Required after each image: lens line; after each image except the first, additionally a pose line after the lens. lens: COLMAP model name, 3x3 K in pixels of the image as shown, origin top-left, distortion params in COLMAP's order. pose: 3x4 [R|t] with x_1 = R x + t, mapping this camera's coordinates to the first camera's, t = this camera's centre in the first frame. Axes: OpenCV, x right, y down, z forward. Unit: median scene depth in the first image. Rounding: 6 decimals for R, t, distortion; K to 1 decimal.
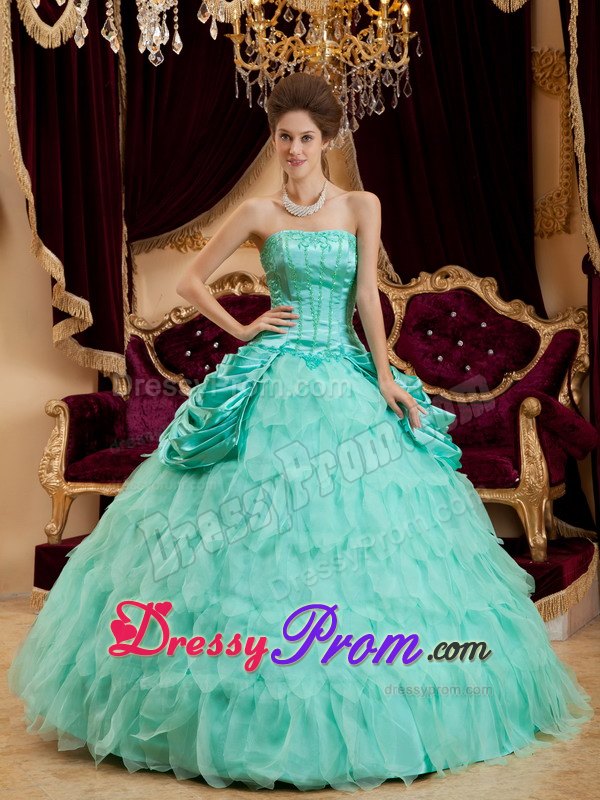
lens RADIAL K [[1528.2, 0, 299.9], [0, 1528.2, 426.5], [0, 0, 1]] dist [0.049642, 0.179894]
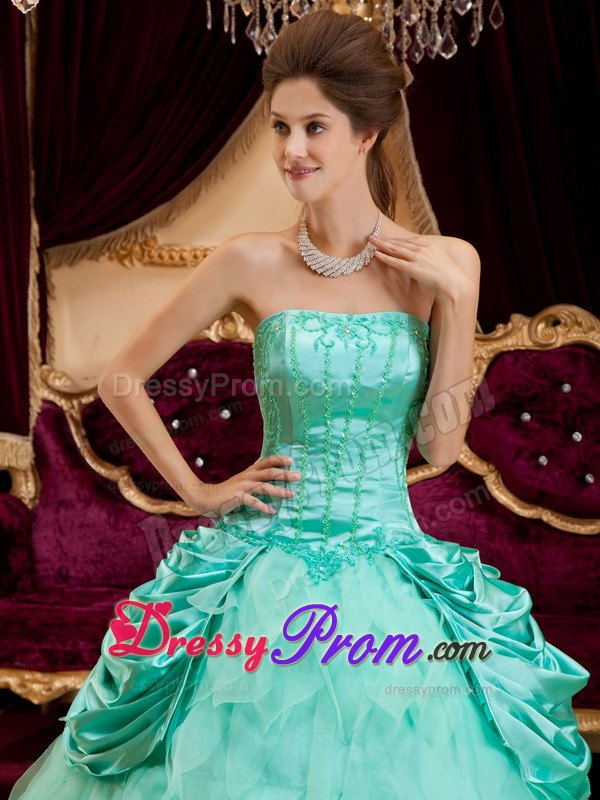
lens RADIAL K [[2045.1, 0, 302.3], [0, 2045.1, 429.1], [0, 0, 1]] dist [0.320166, -0.161076]
pose [[0.999757, 0.010996, -0.019107, 0.011138], [-0.010714, 0.999834, 0.014751, -0.064010], [0.019266, -0.014542, 0.999709, 0.175116]]
